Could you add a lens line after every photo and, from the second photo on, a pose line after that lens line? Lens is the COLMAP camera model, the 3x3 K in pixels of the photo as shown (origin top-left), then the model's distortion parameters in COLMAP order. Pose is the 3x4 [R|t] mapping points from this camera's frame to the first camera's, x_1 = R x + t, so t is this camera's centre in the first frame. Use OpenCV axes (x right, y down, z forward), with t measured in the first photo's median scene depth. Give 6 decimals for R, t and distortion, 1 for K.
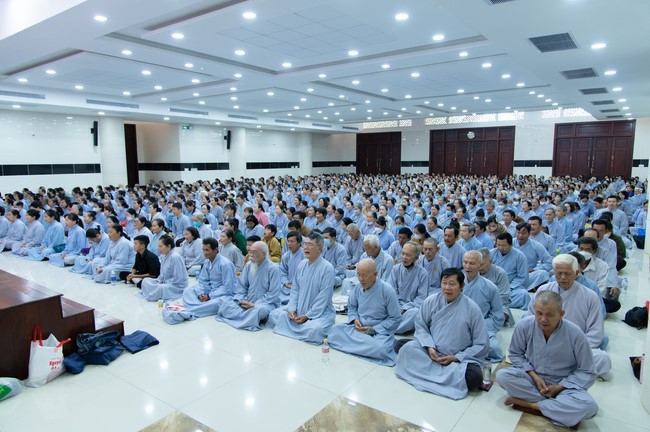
lens RADIAL K [[442.9, 0, 318.4], [0, 442.9, 222.0], [0, 0, 1]] dist [0.025906, -0.002520]
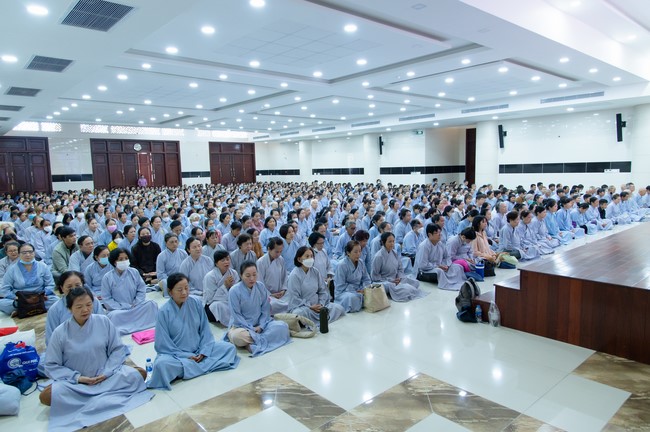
lens RADIAL K [[442.9, 0, 326.6], [0, 442.9, 216.1], [0, 0, 1]] dist [0.025906, -0.002520]
pose [[0.209721, -0.103904, 0.972225, -0.614233], [0.154575, 0.985357, 0.071964, -0.057868], [-0.965465, 0.135189, 0.222711, 0.449659]]
